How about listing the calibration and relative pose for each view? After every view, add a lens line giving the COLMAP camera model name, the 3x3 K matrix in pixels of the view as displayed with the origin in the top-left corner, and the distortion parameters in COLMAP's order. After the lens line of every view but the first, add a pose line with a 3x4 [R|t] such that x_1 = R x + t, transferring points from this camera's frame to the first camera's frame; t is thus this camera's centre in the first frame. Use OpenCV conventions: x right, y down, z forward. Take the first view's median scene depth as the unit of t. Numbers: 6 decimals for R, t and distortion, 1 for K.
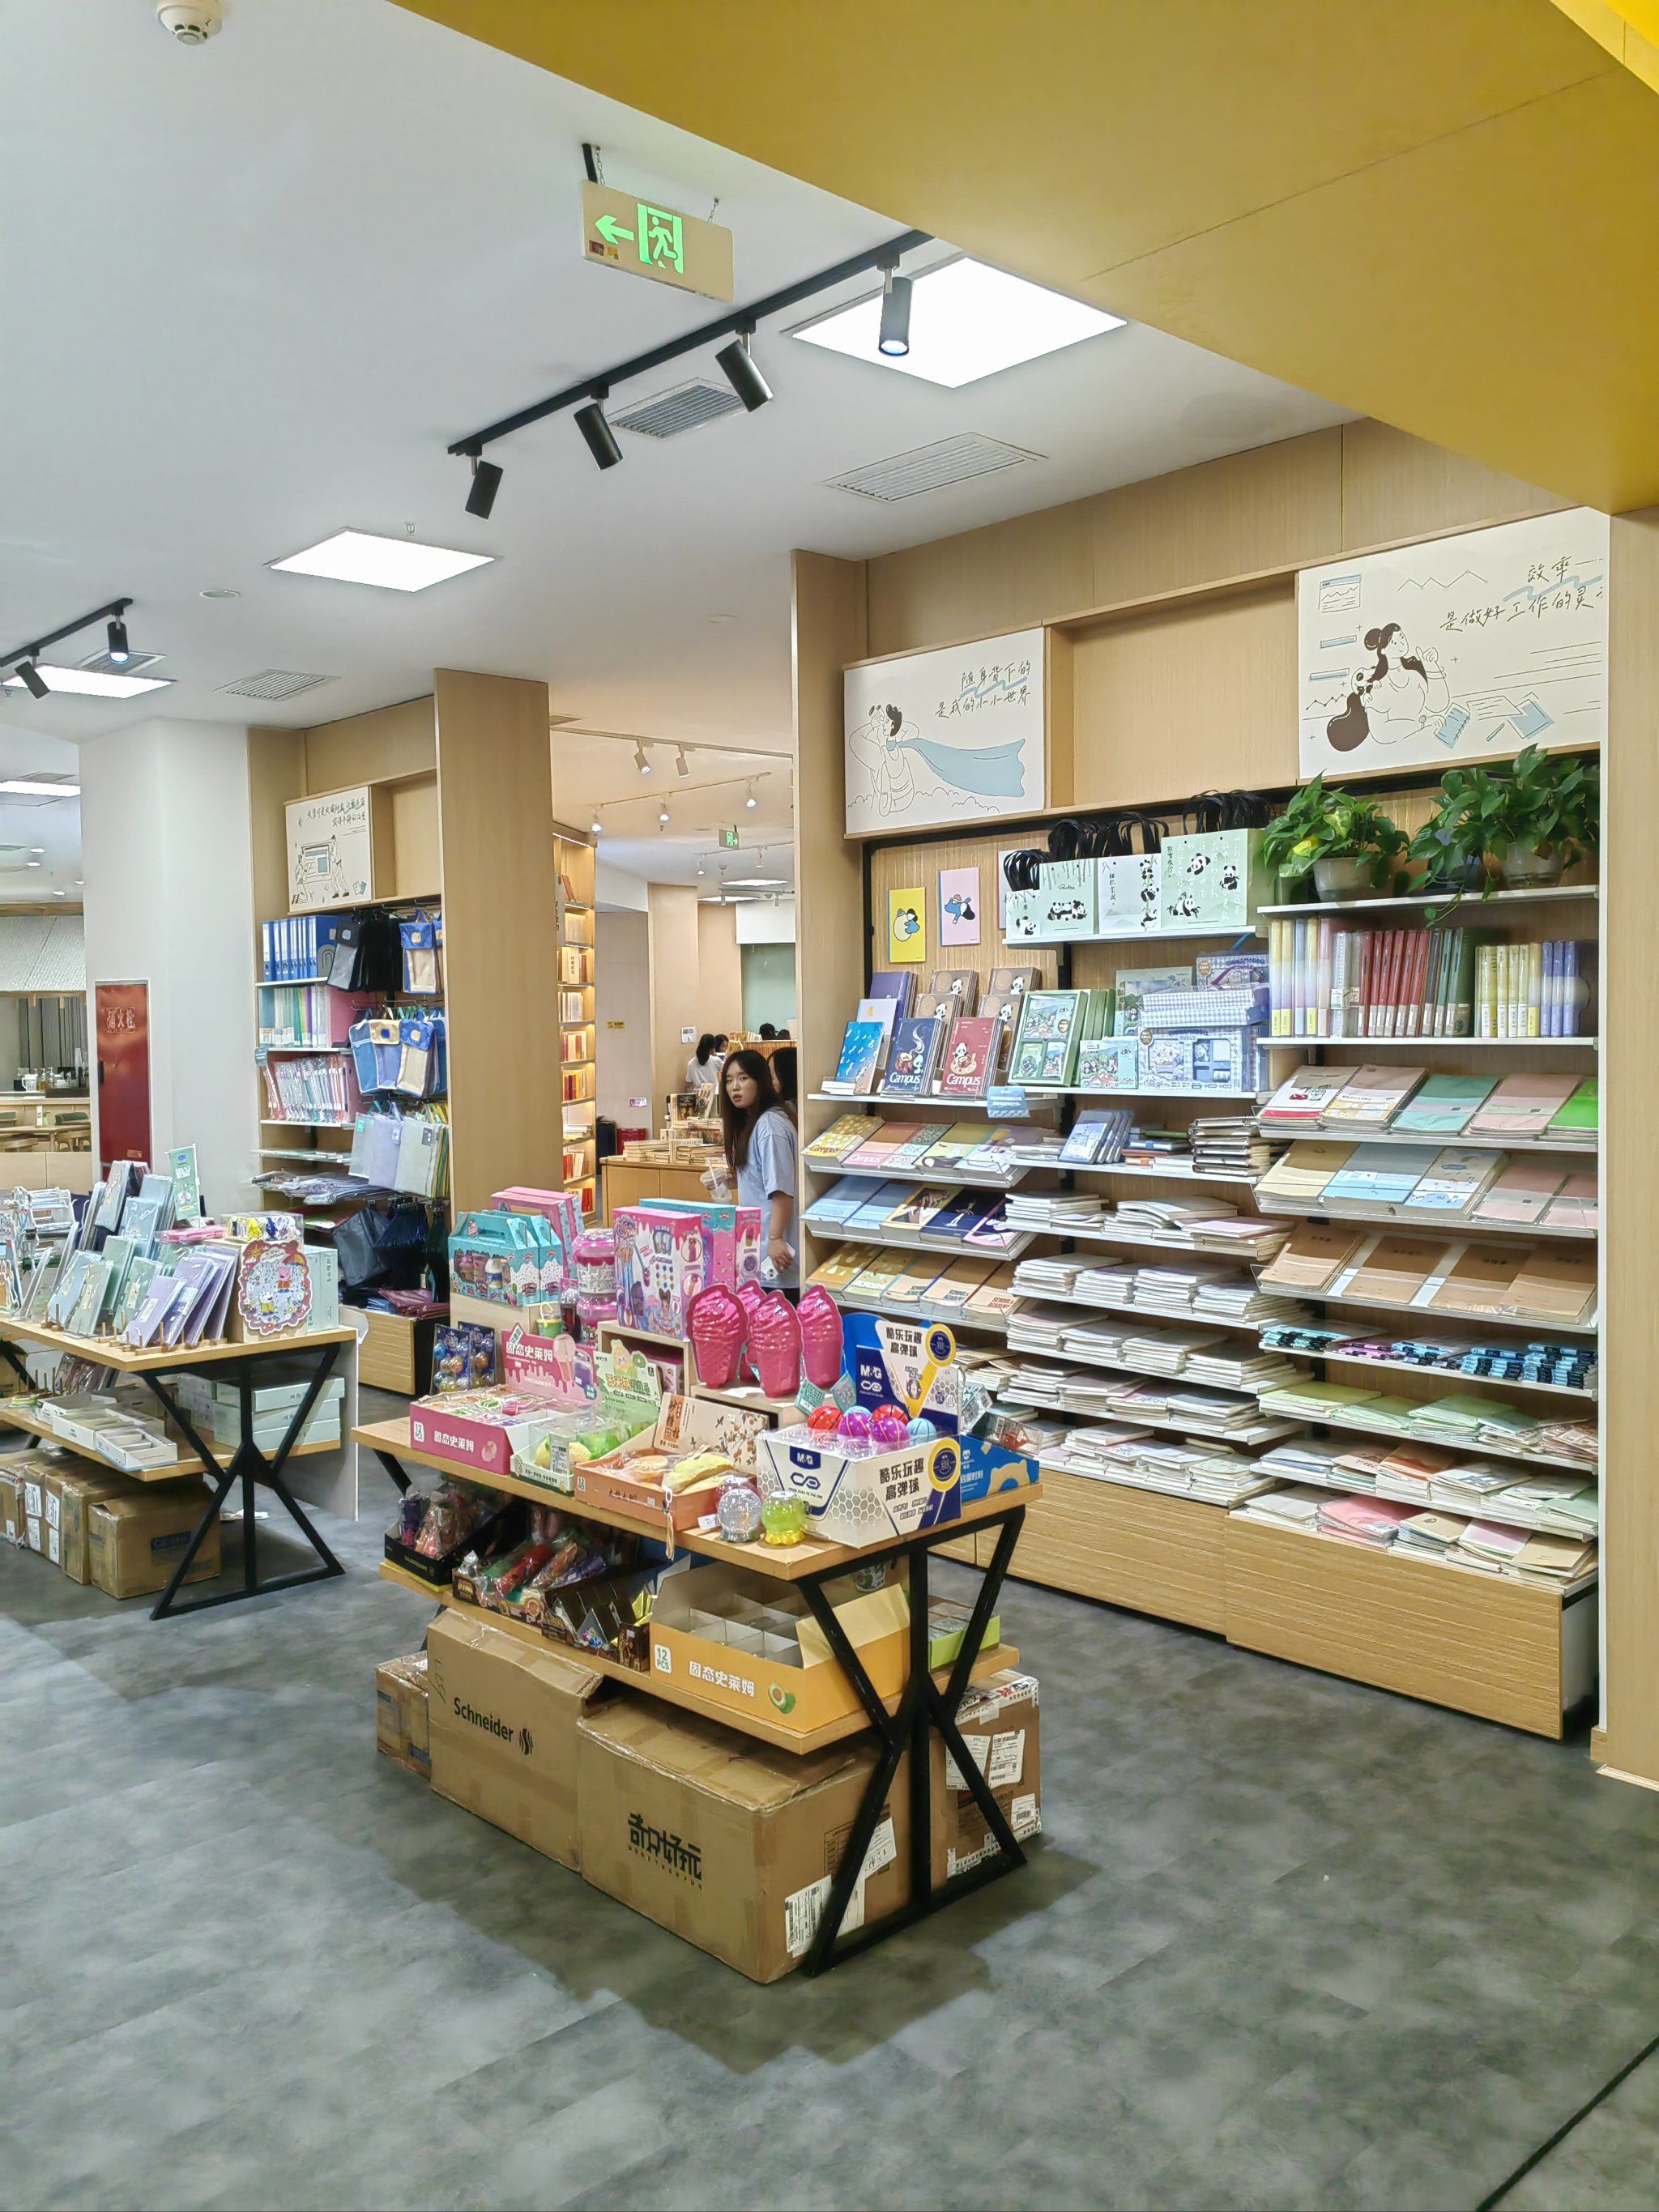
lens RADIAL K [[1767.3, 0, 834.8], [0, 1767.3, 1103.3], [0, 0, 1]] dist [0.036858, -0.018096]
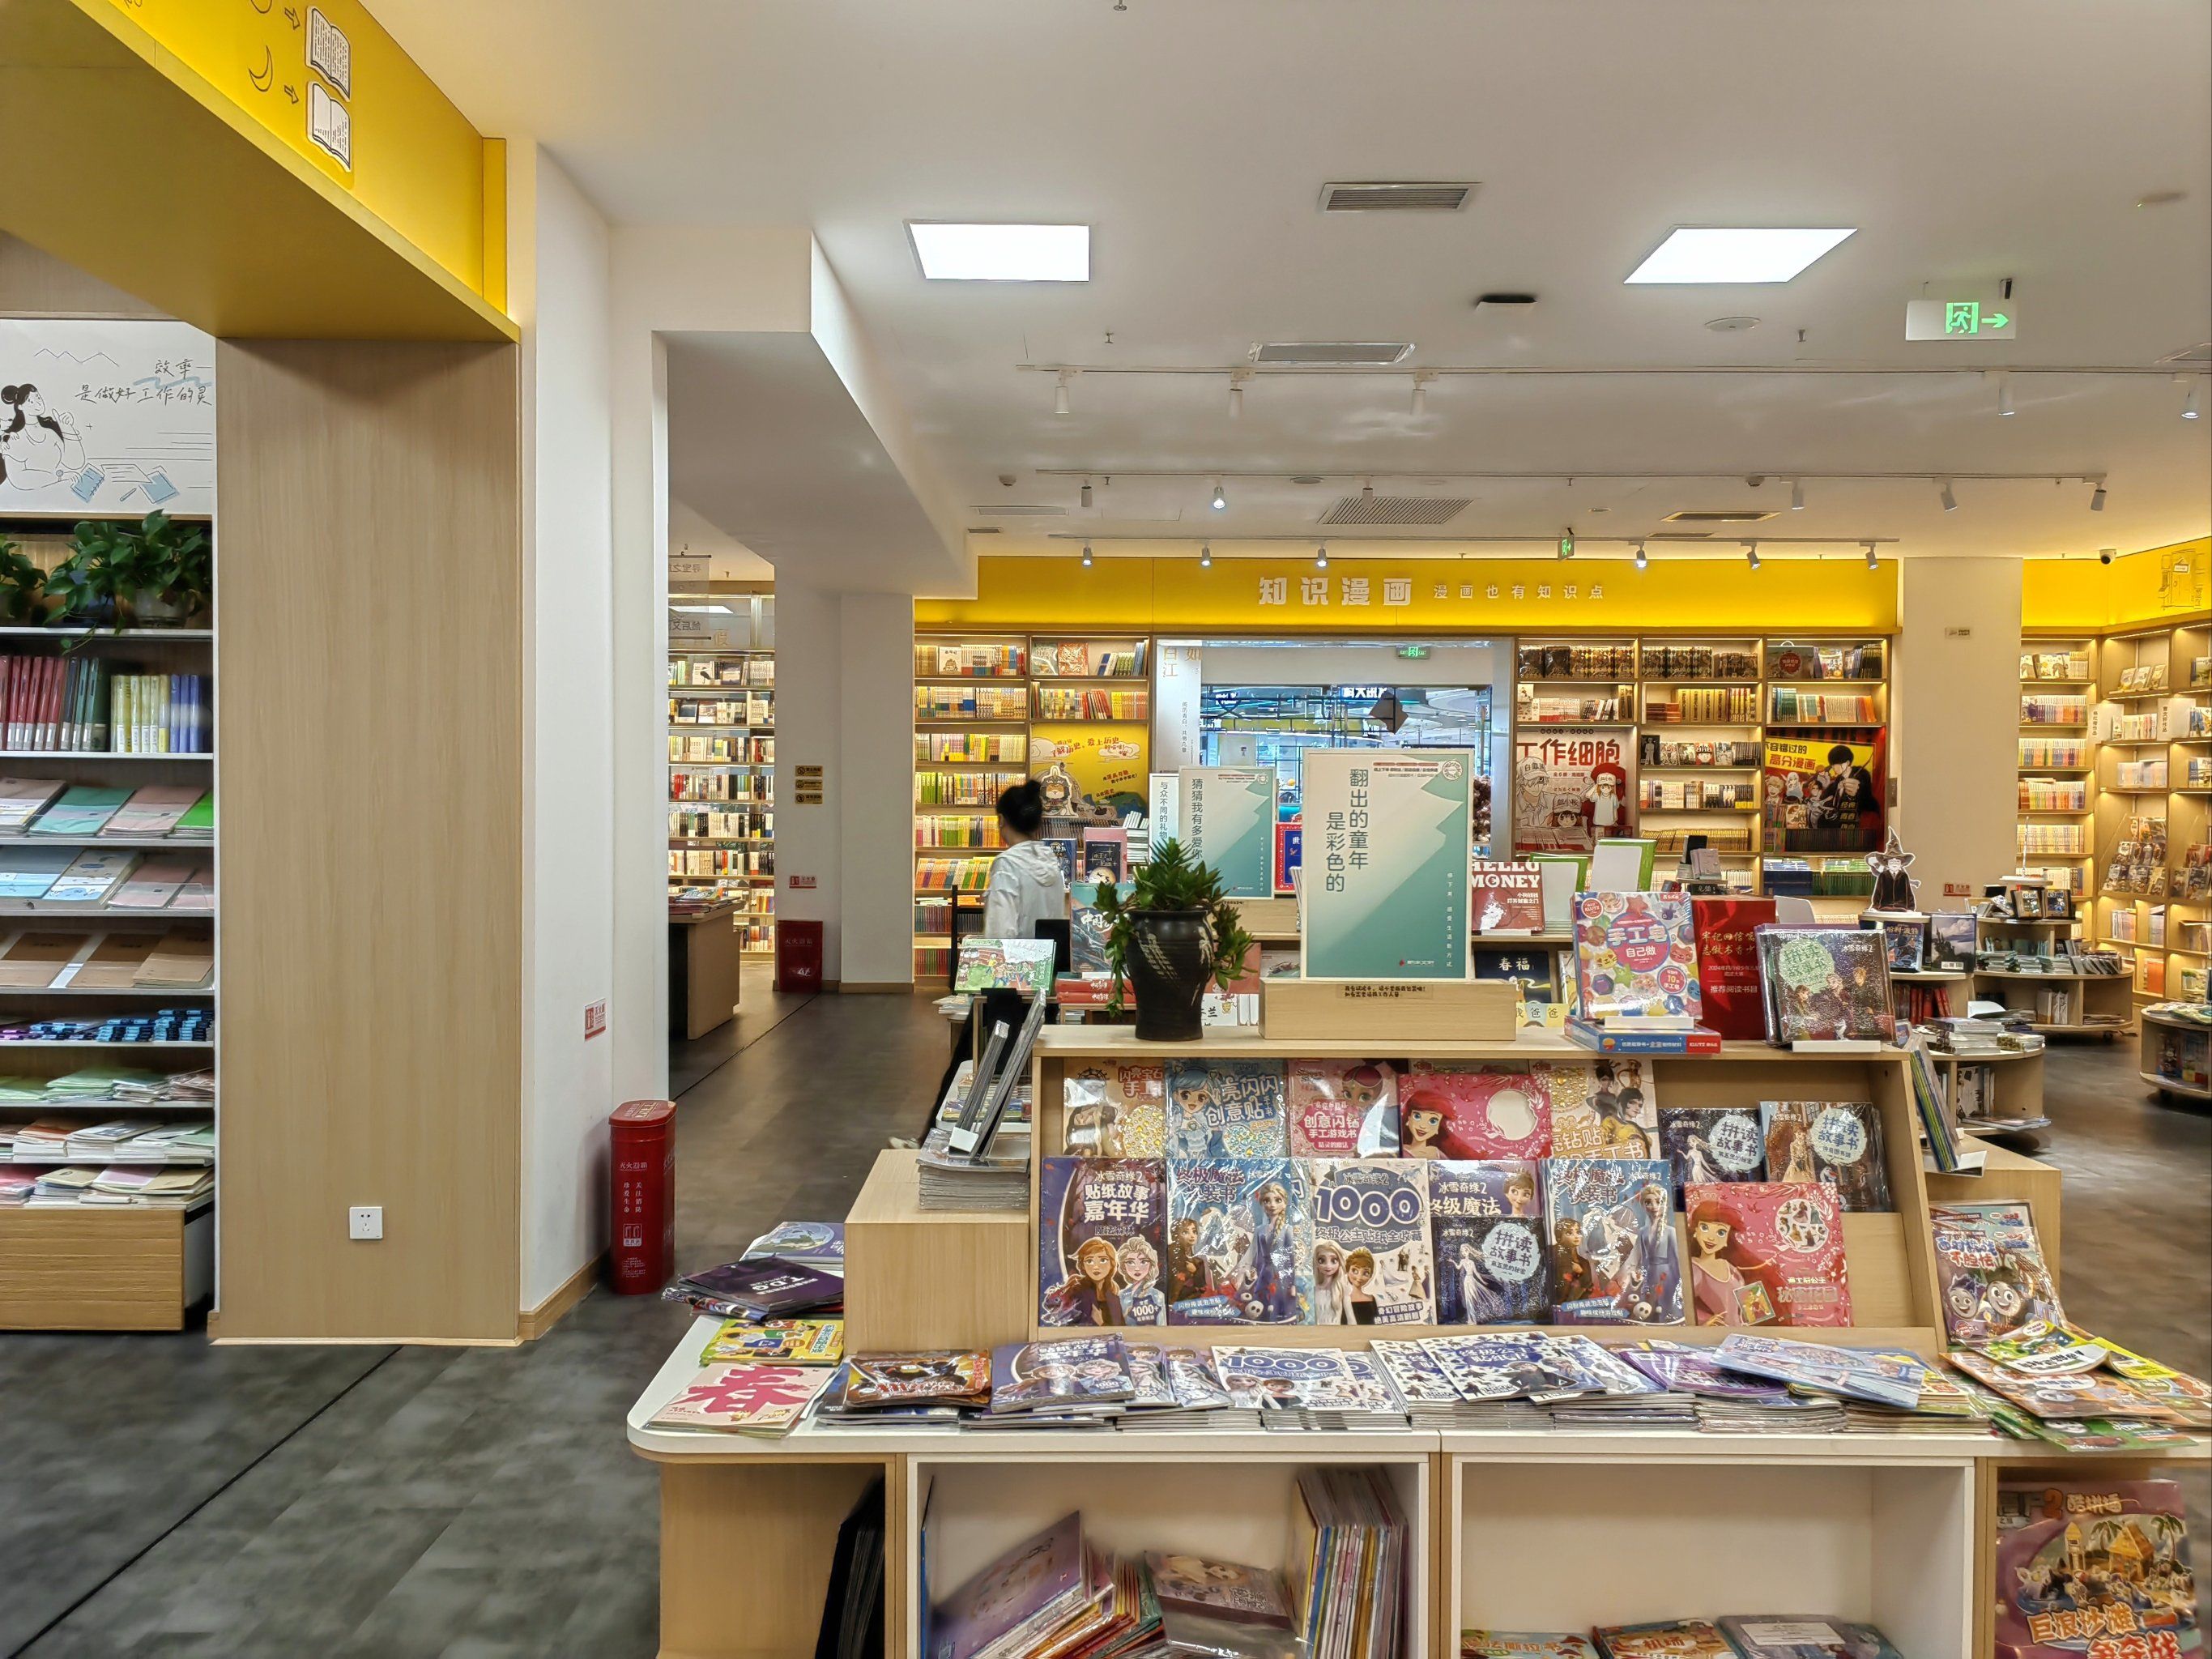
lens RADIAL K [[1767.3, 0, 1110.2], [0, 1767.3, 819.6], [0, 0, 1]] dist [0.036858, -0.018096]
pose [[0.676400, 0.006688, 0.736504, -0.059081], [0.017113, 0.999546, -0.024794, 0.048141], [-0.736335, 0.029375, 0.675979, -0.279712]]
